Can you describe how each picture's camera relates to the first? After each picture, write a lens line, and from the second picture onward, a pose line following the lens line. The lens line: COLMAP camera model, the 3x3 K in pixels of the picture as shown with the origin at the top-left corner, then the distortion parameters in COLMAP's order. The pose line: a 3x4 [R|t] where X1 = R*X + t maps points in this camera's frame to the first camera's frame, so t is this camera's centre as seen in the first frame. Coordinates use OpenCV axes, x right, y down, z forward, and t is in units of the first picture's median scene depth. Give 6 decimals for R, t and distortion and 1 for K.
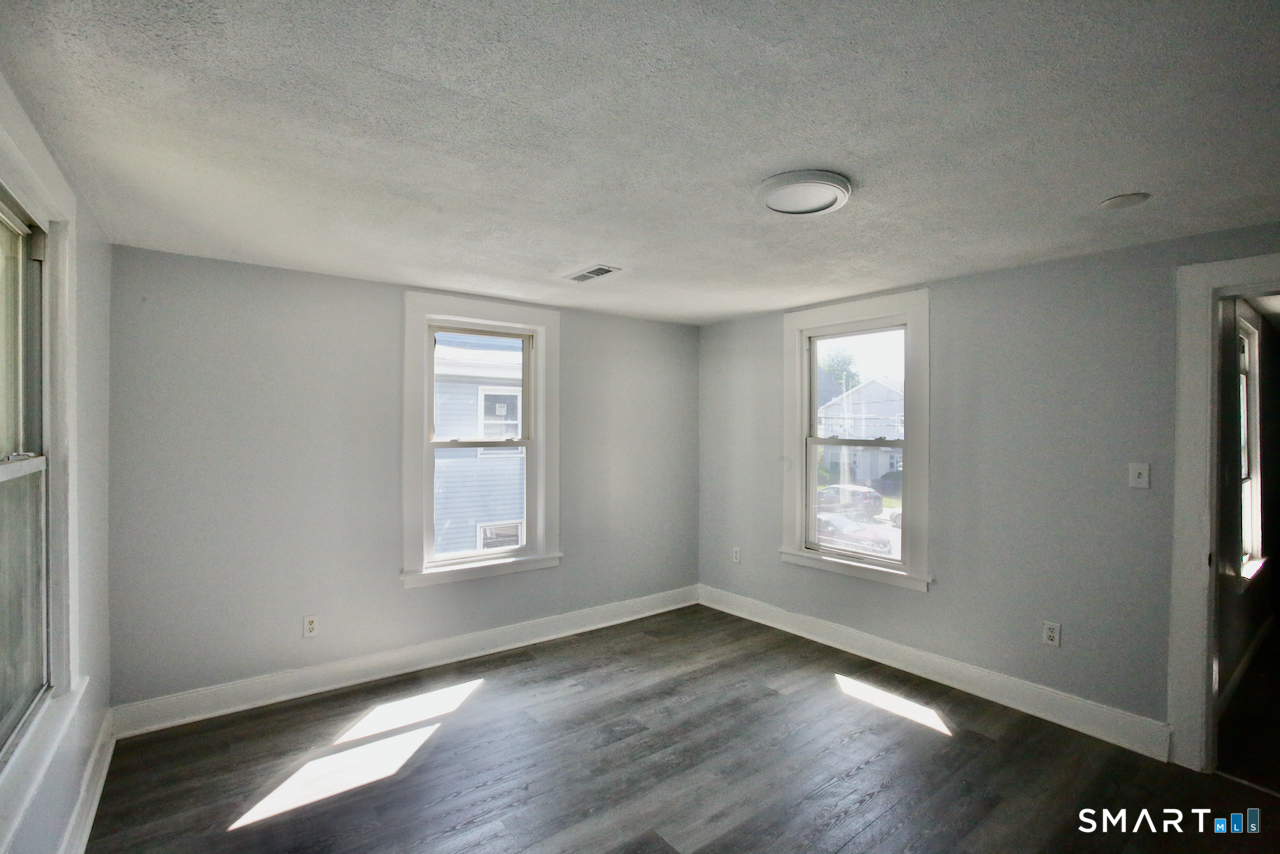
lens RADIAL K [[565.3, 0, 640.4], [0, 565.3, 428.0], [0, 0, 1]] dist [0.002967, 0.000245]
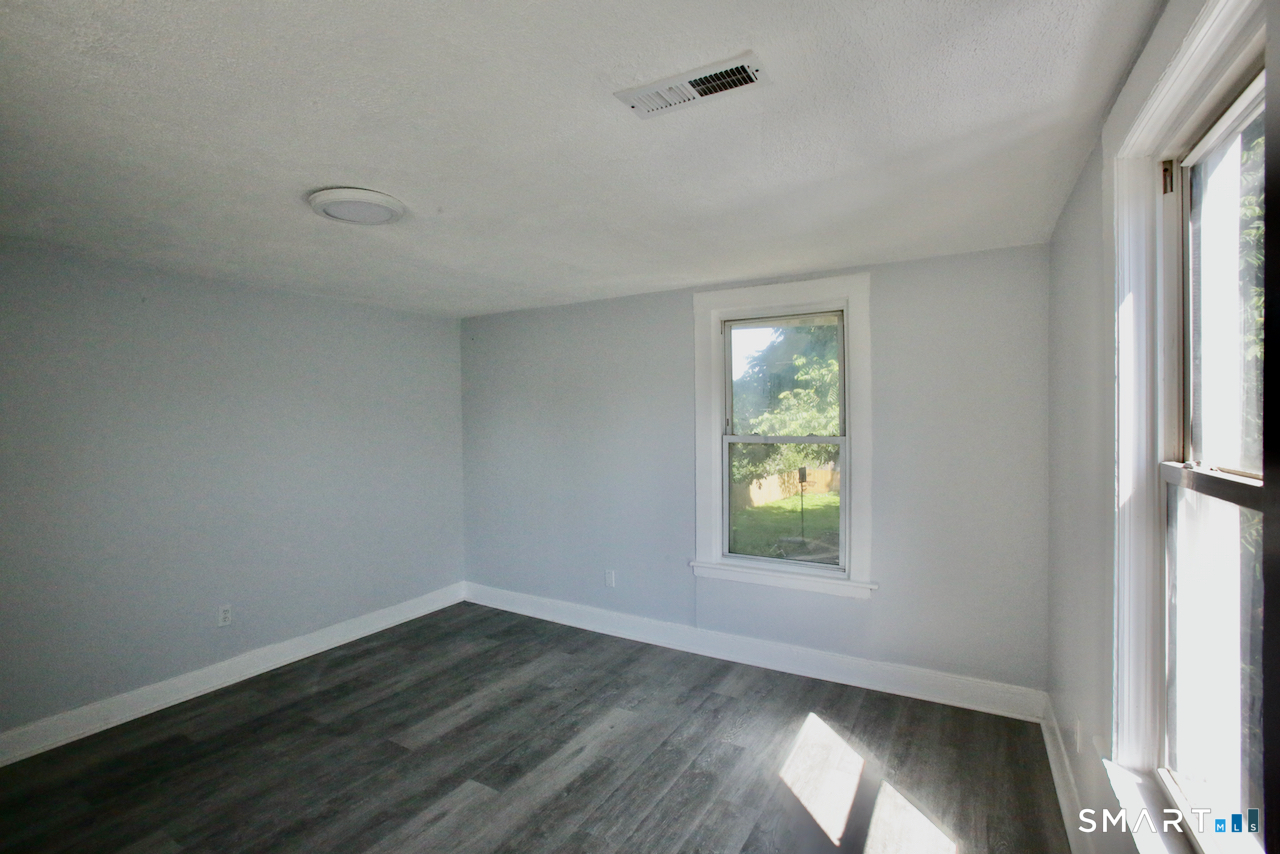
lens RADIAL K [[565.3, 0, 641.3], [0, 565.3, 423.3], [0, 0, 1]] dist [0.002967, 0.000245]
pose [[-0.921942, 0.004638, -0.387300, 0.312398], [0.001675, 0.999967, 0.007987, -0.026180], [0.387324, 0.006715, -0.921919, 3.399389]]
